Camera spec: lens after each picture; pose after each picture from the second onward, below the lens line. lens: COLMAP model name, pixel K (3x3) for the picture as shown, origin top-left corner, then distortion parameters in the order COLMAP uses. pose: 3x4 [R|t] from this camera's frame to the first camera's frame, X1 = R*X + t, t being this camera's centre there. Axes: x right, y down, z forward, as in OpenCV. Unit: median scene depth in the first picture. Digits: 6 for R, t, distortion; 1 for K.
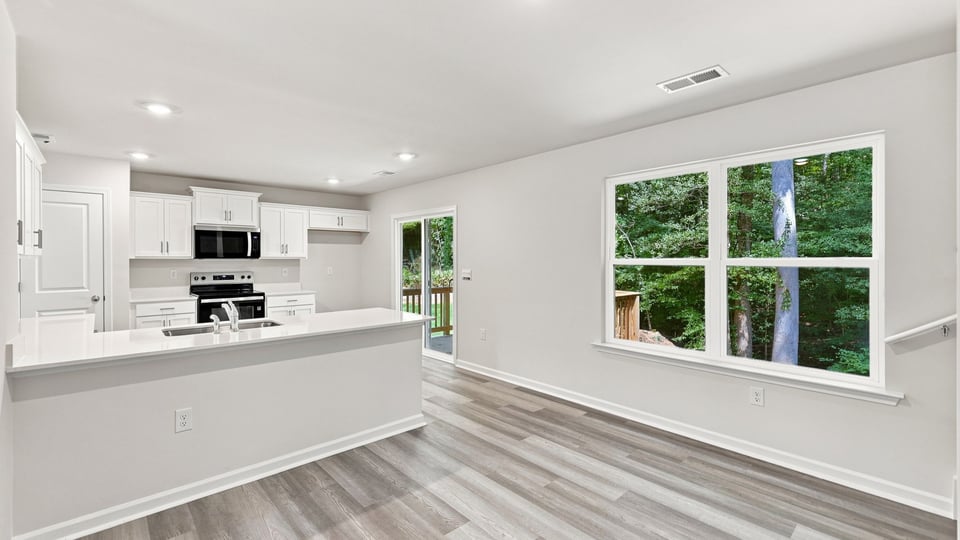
lens RADIAL K [[410.4, 0, 474.5], [0, 410.4, 261.3], [0, 0, 1]] dist [0.001560, 0.000105]
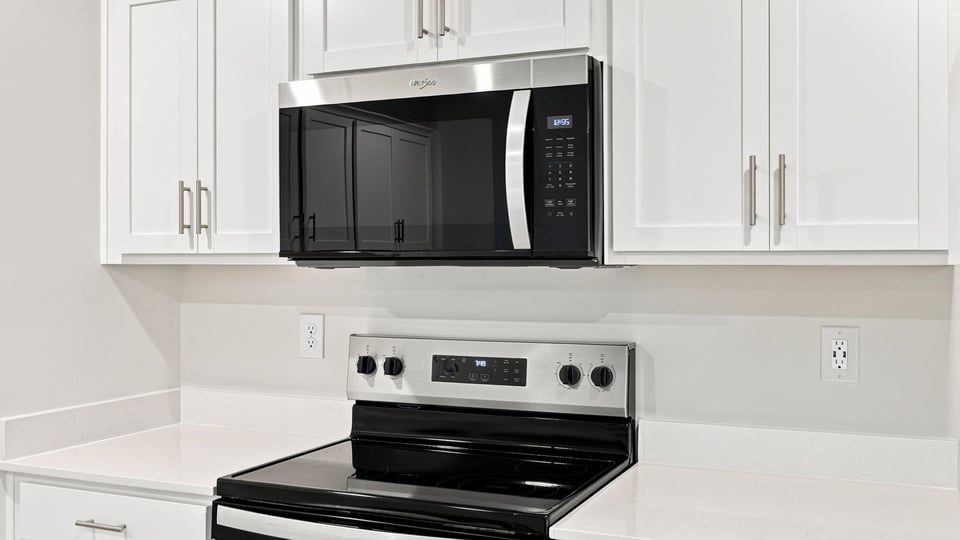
lens RADIAL K [[971.6, 0, 480.0], [0, 971.6, 270.0], [0, 0, 1]] dist [-0.009884, -0.006484]
pose [[0.405750, 0.006830, -0.913959, -0.314037], [-0.003841, 0.999976, 0.005768, -0.008792], [0.913976, 0.001170, 0.405767, 1.160056]]
